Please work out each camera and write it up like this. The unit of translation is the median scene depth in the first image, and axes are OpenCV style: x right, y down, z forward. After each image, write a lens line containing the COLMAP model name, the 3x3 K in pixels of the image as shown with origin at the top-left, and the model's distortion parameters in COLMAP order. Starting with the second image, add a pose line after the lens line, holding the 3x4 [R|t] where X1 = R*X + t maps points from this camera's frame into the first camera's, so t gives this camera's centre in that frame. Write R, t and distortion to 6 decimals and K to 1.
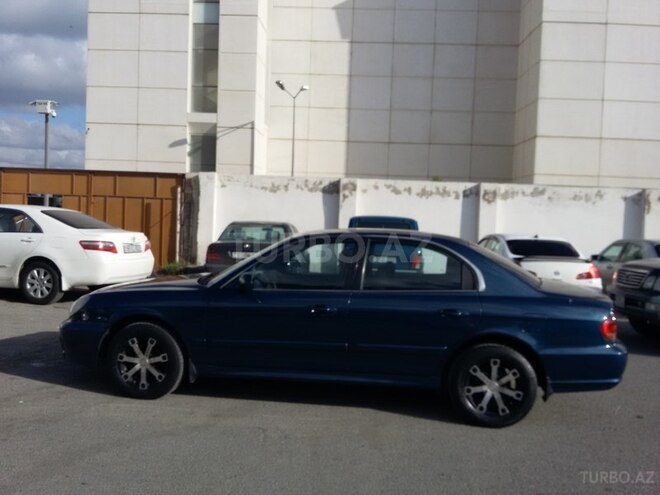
lens RADIAL K [[597.3, 0, 330.0], [0, 597.3, 247.5], [0, 0, 1]] dist [0.014631, -0.012533]
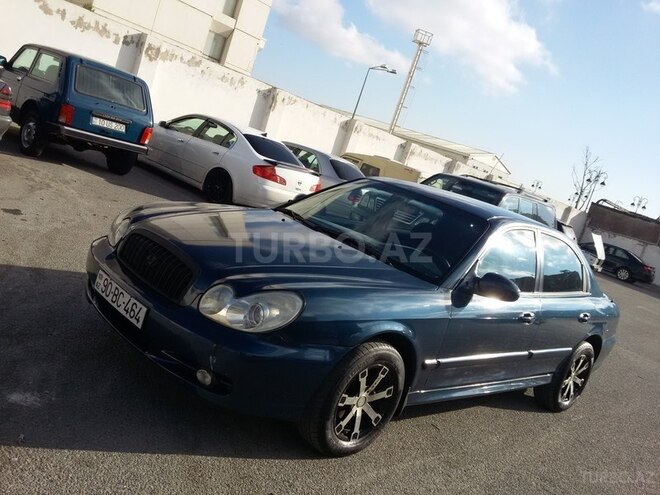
lens RADIAL K [[597.3, 0, 330.0], [0, 597.3, 247.5], [0, 0, 1]] dist [0.014631, -0.012533]
pose [[0.625708, 0.036108, 0.779221, -0.238971], [-0.249550, 0.955697, 0.156101, -0.015143], [-0.739063, -0.292129, 0.606998, 0.199553]]
